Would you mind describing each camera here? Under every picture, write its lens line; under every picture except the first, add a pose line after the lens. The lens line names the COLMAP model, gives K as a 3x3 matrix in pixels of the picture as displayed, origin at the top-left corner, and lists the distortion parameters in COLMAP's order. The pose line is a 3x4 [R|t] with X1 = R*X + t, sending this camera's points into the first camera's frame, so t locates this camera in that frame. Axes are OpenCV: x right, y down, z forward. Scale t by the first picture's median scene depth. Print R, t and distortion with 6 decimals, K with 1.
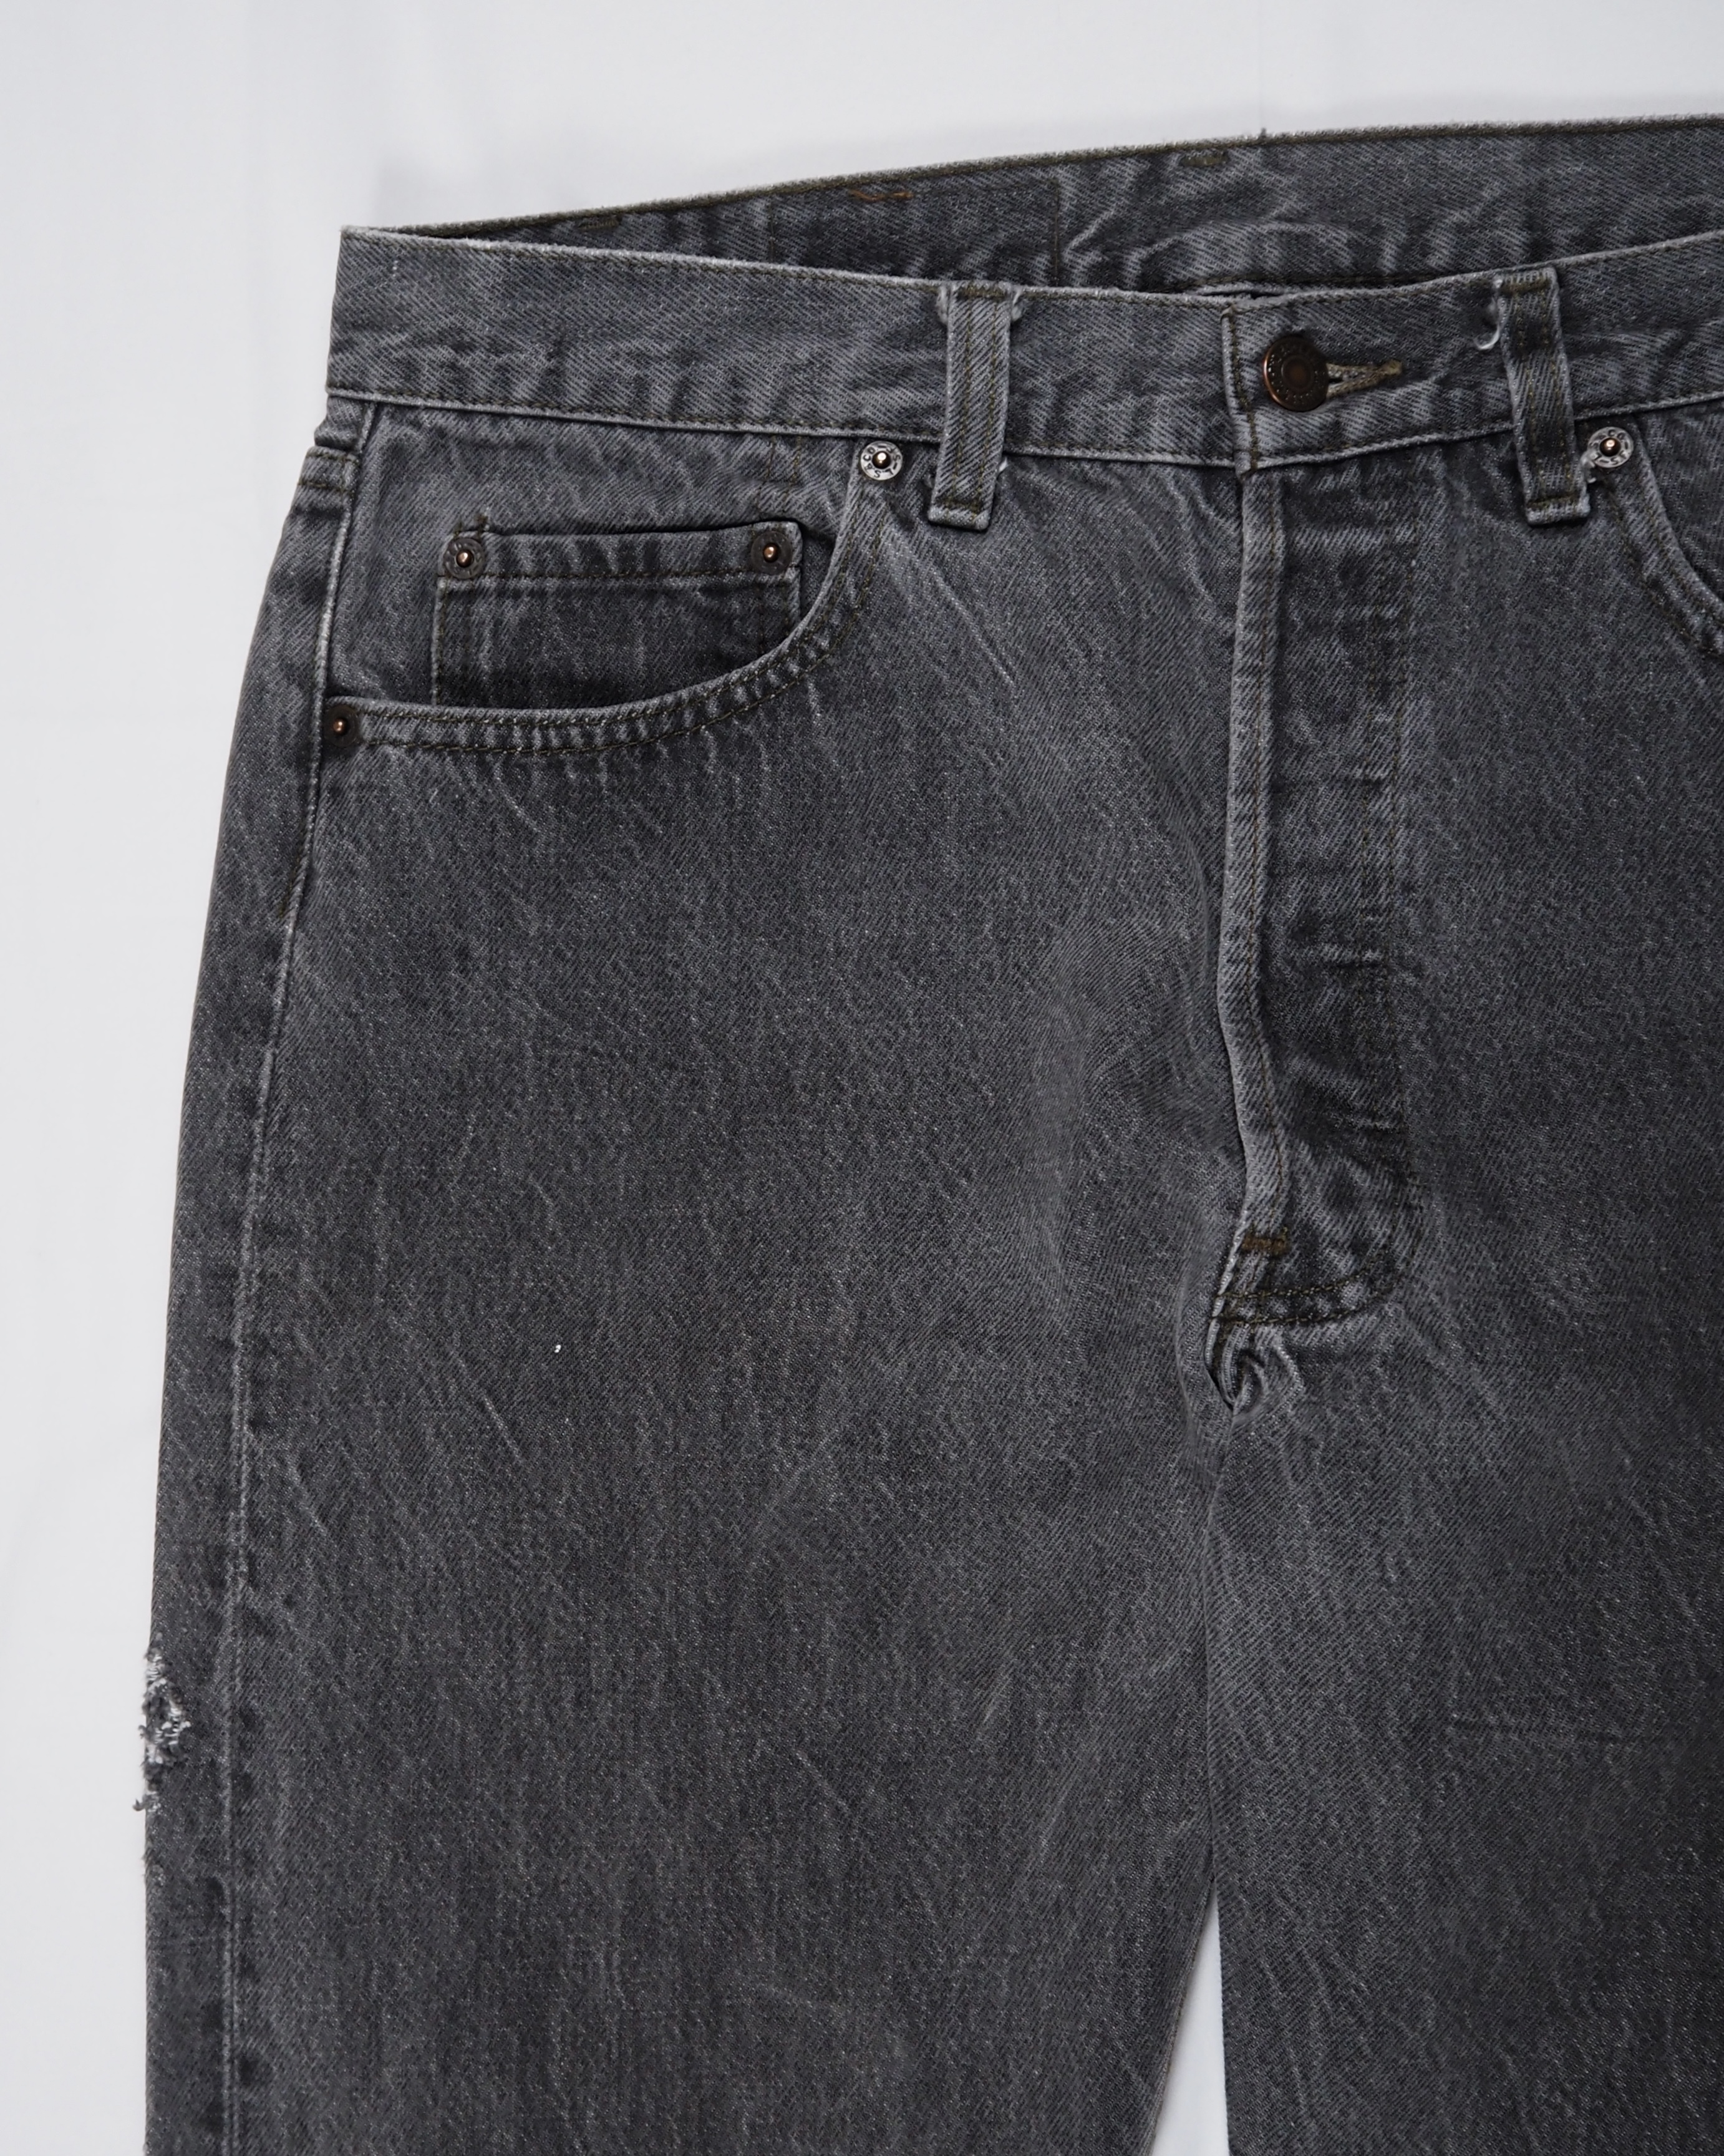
lens RADIAL K [[2793.6, 0, 541.0], [0, 2793.6, 1170.5], [0, 0, 1]] dist [-0.049264, 0.033038]
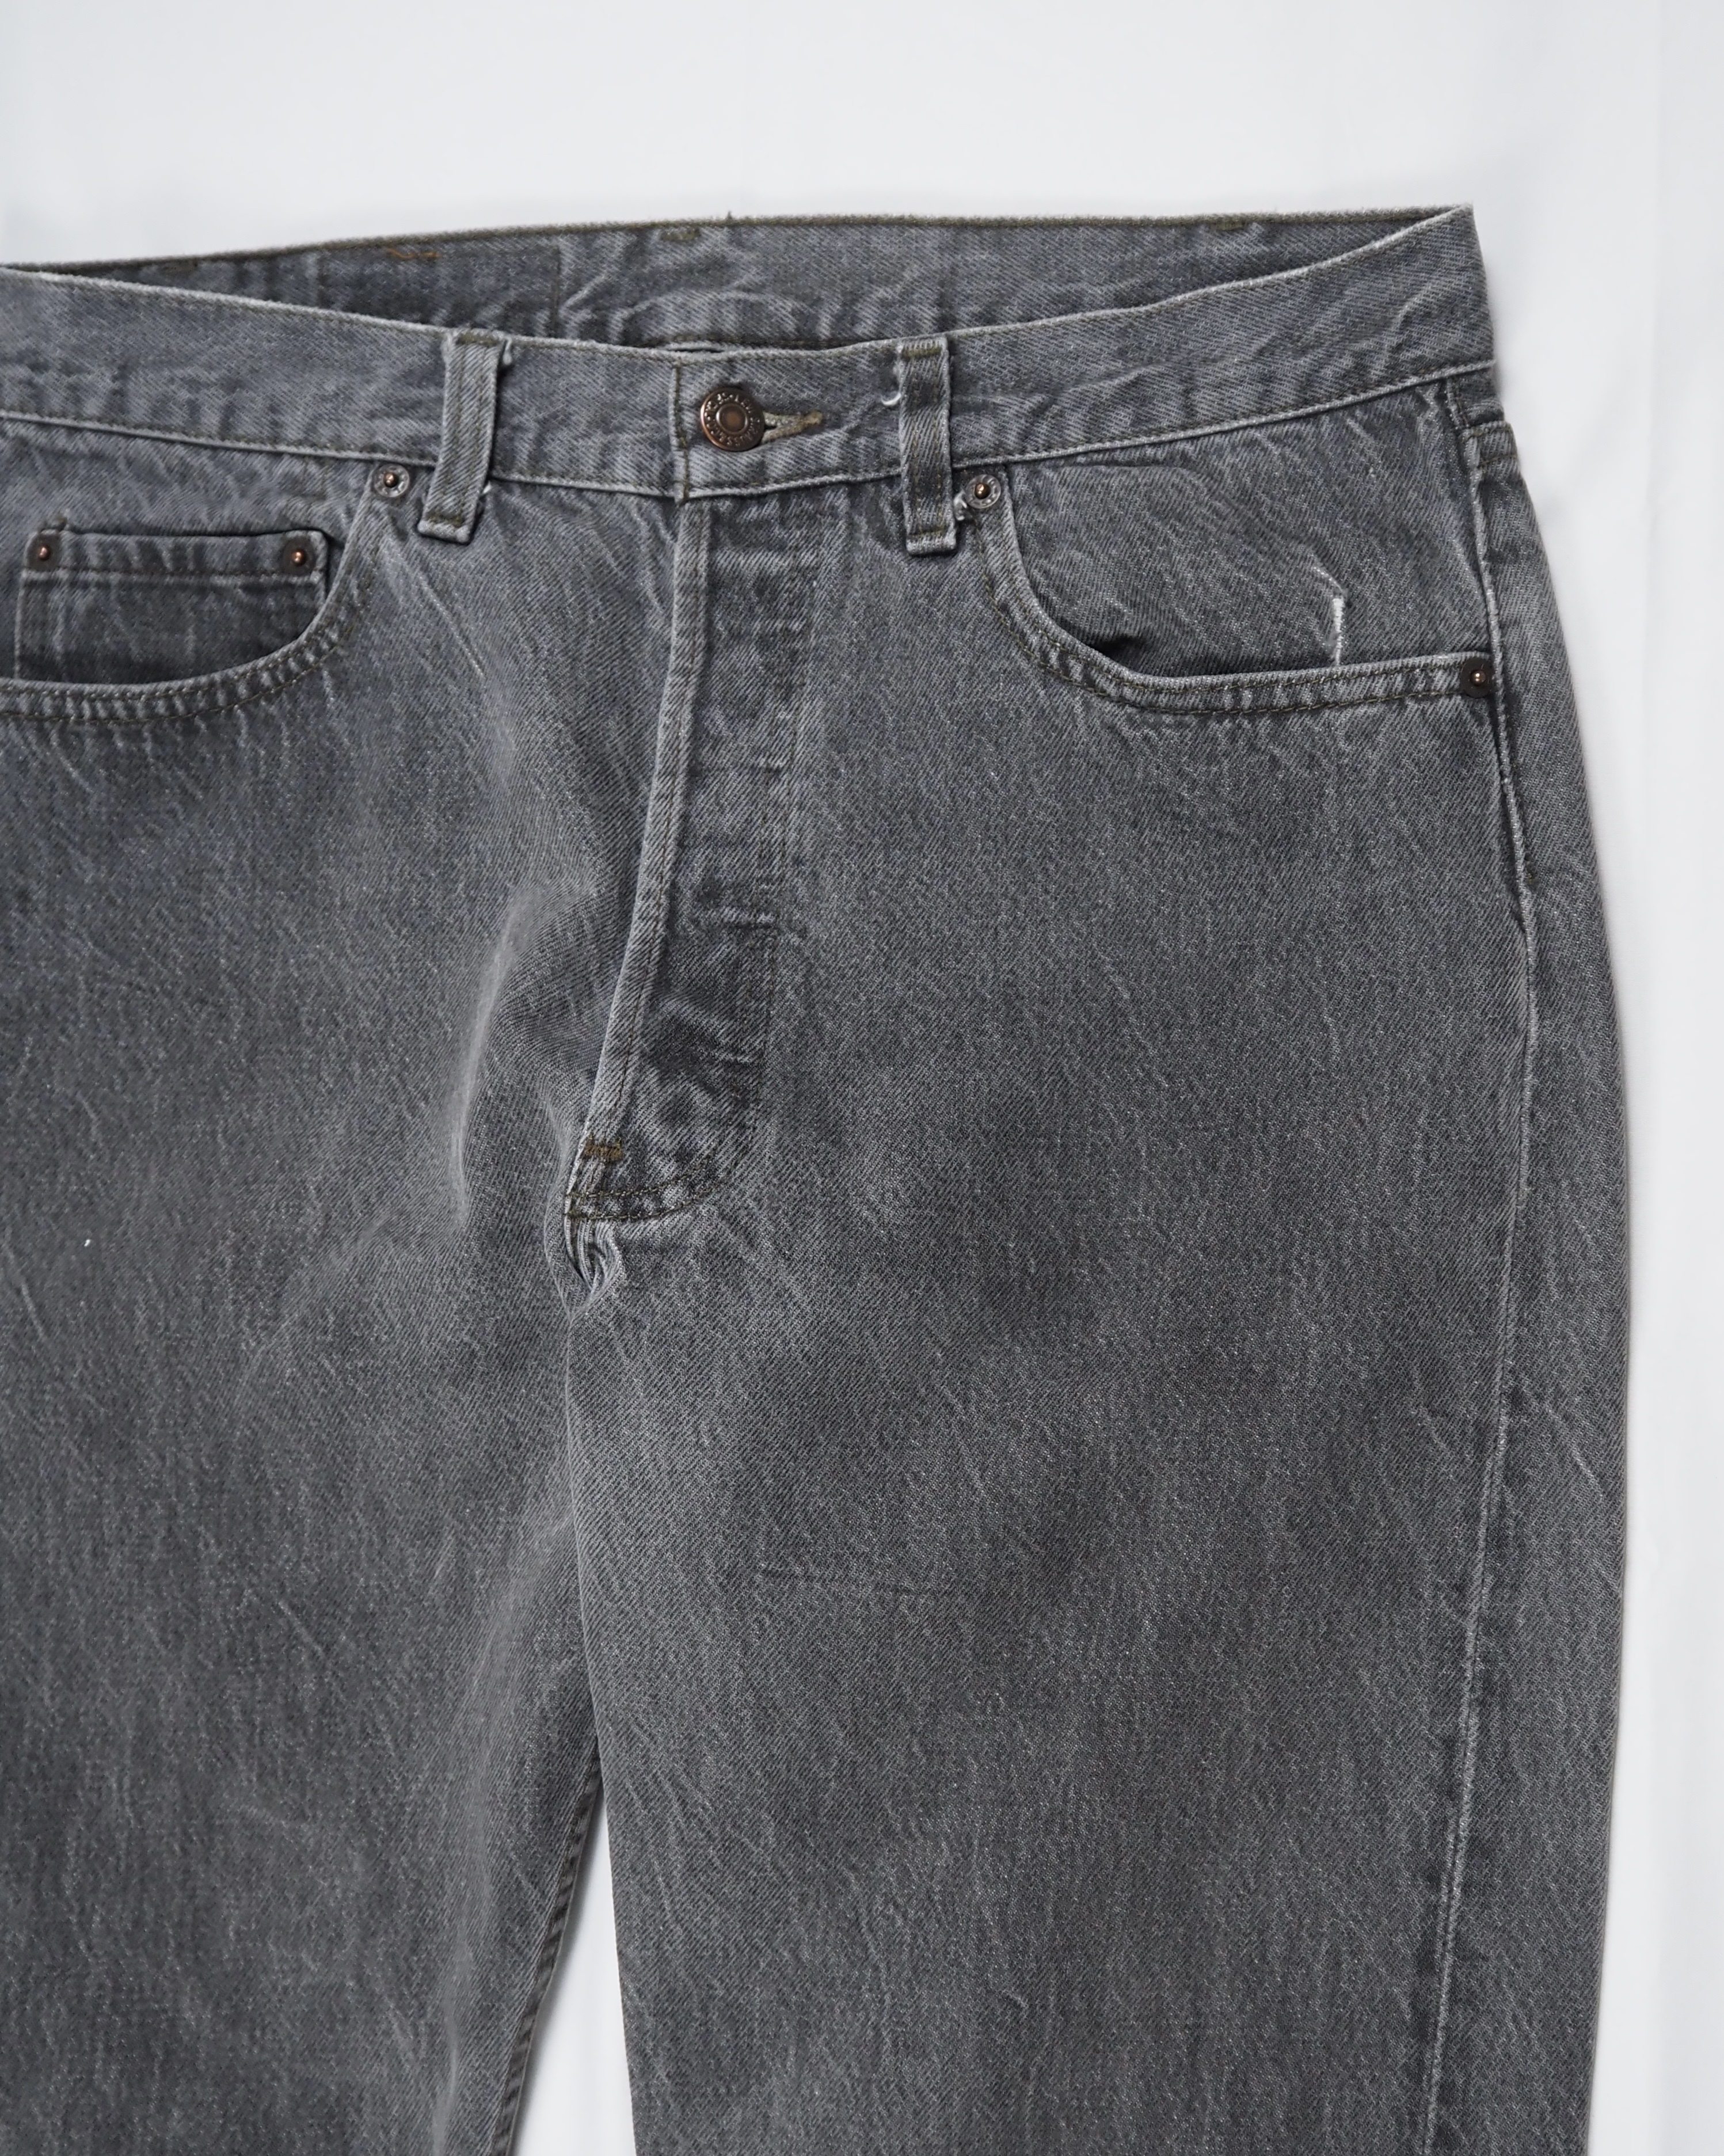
lens RADIAL K [[2557.0, 0, 1117.0], [0, 2557.0, 1231.5], [0, 0, 1]] dist [-0.043815, 0.021309]
pose [[0.996655, 0.034477, 0.074096, 0.359684], [-0.033464, 0.999329, -0.014869, 0.062368], [-0.074559, 0.012340, 0.997140, -0.069565]]
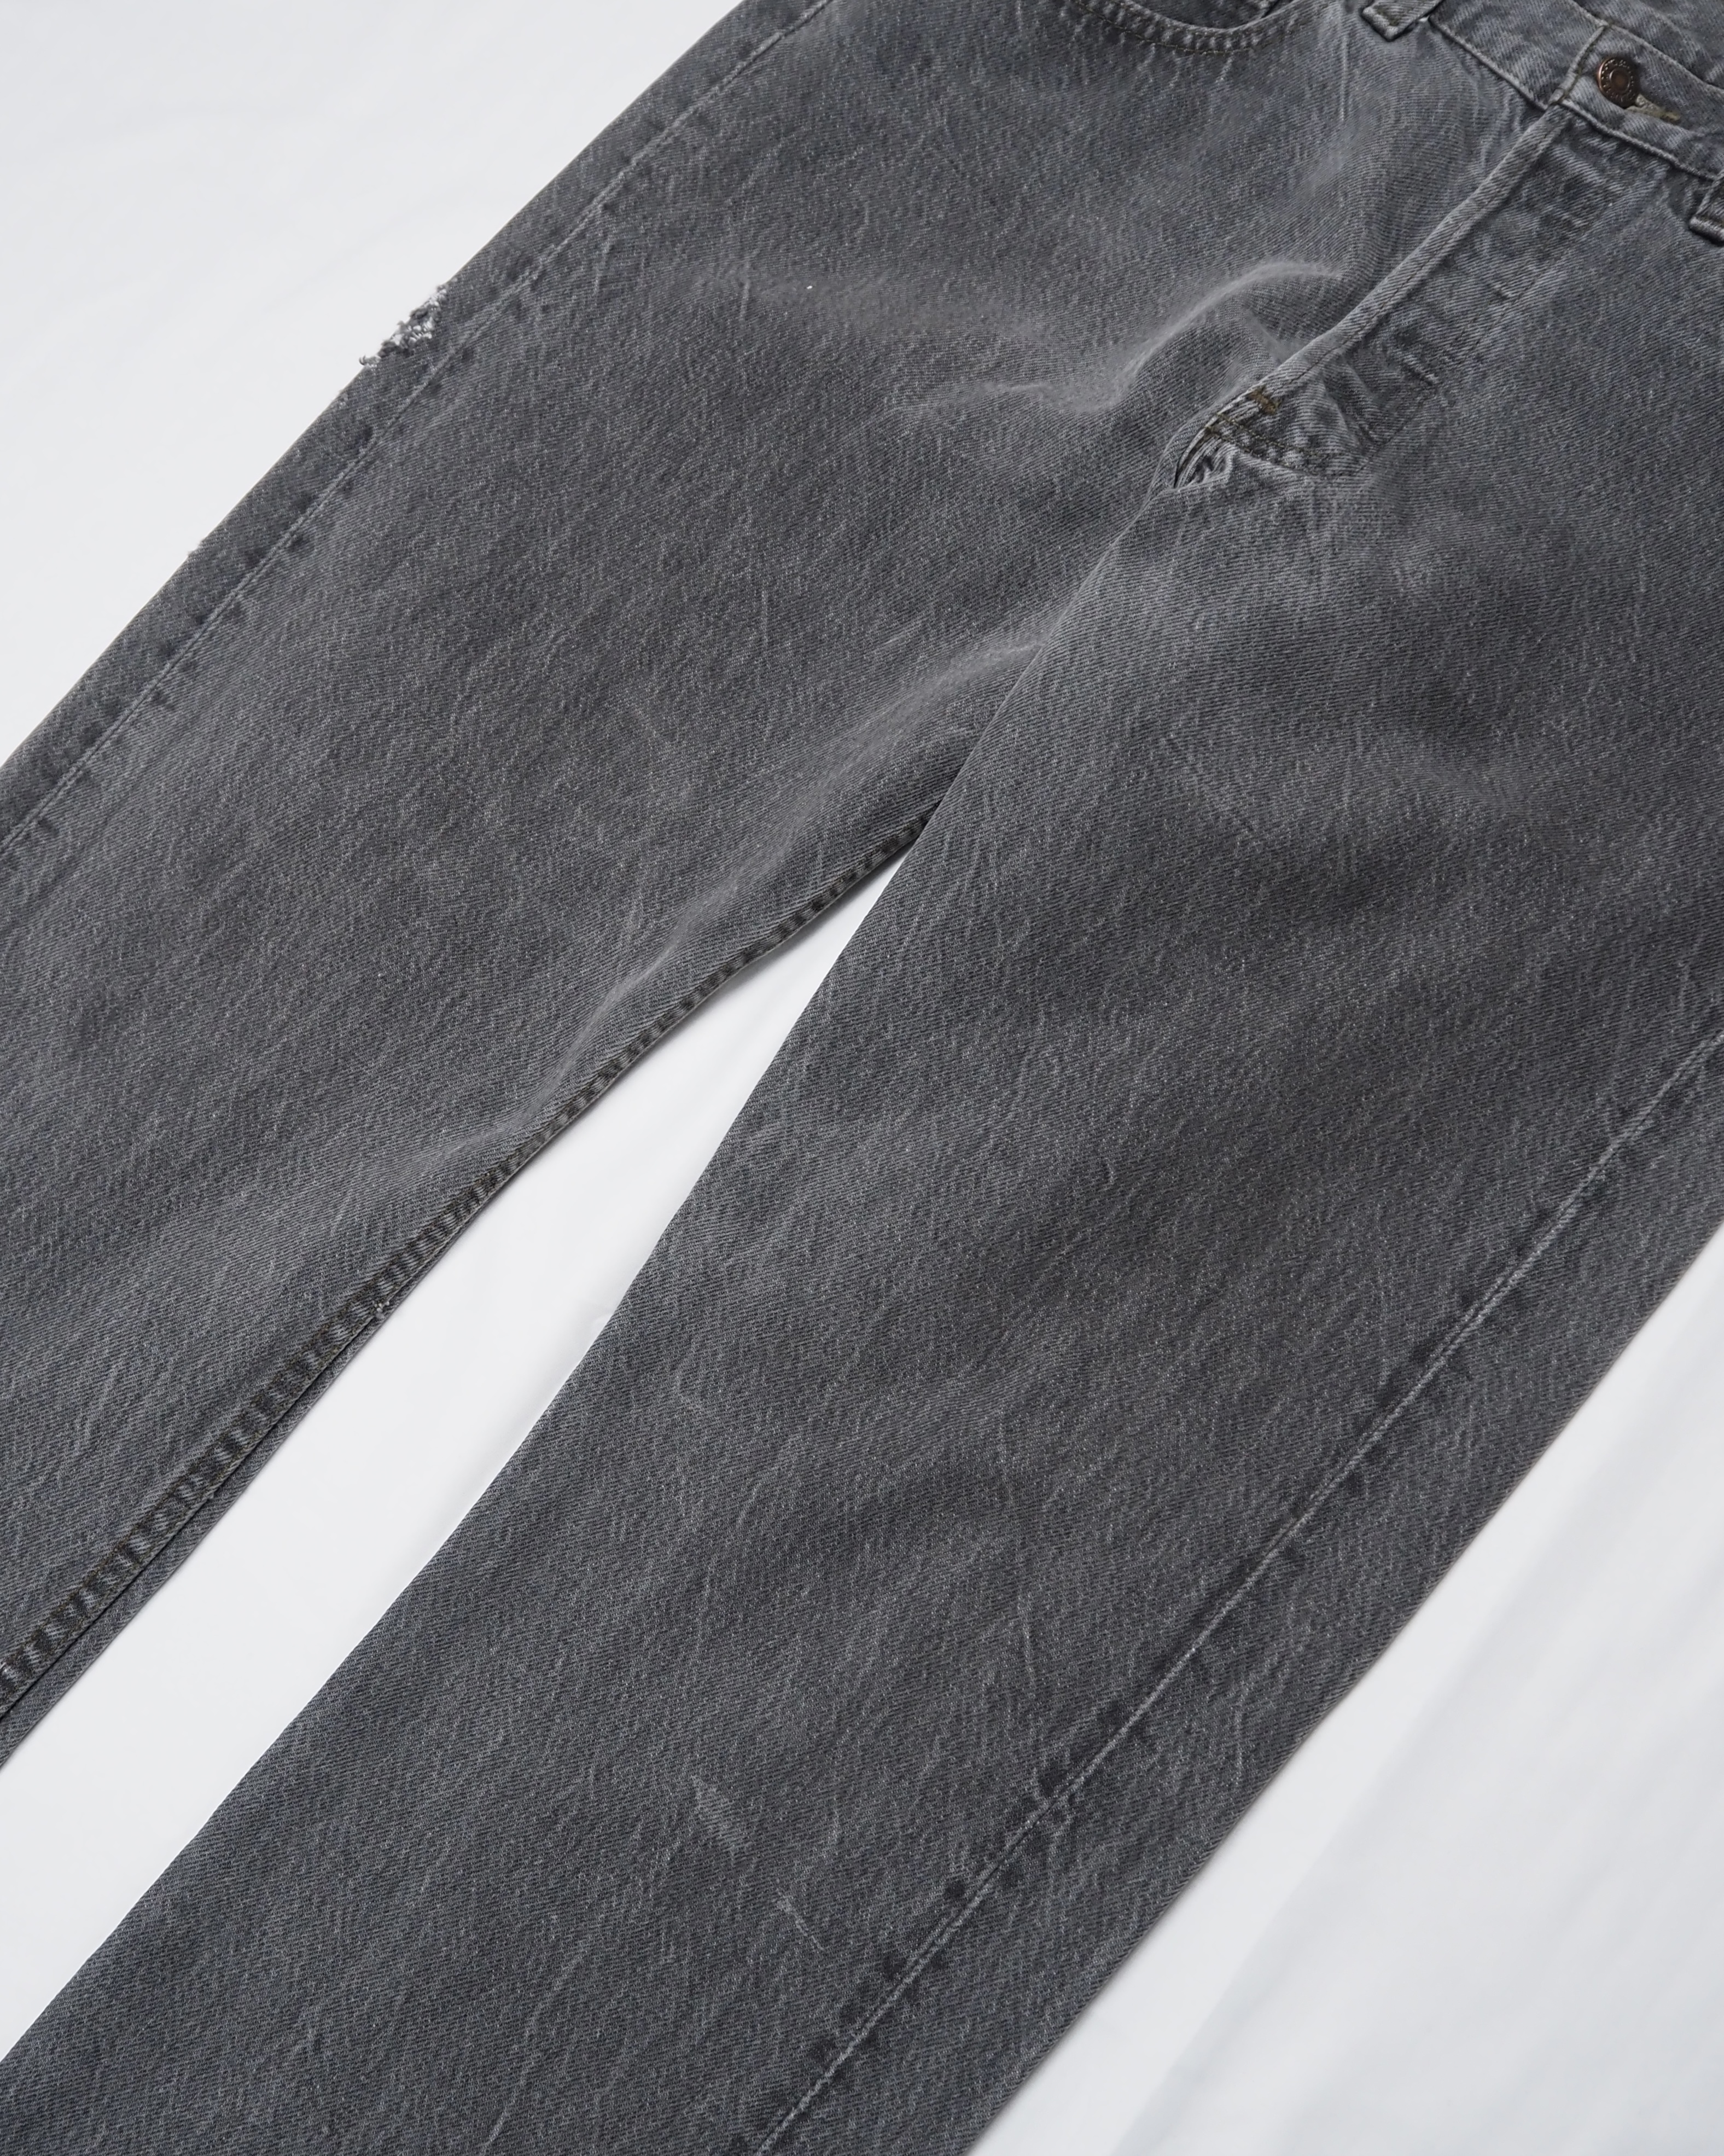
lens RADIAL K [[2449.7, 0, 764.3], [0, 2449.7, 1077.3], [0, 0, 1]] dist [-0.049612, 0.037311]
pose [[0.776618, 0.628197, -0.047257, 0.307753], [-0.627182, 0.763948, -0.151740, 0.589782], [-0.059221, 0.147482, 0.987290, -0.165354]]
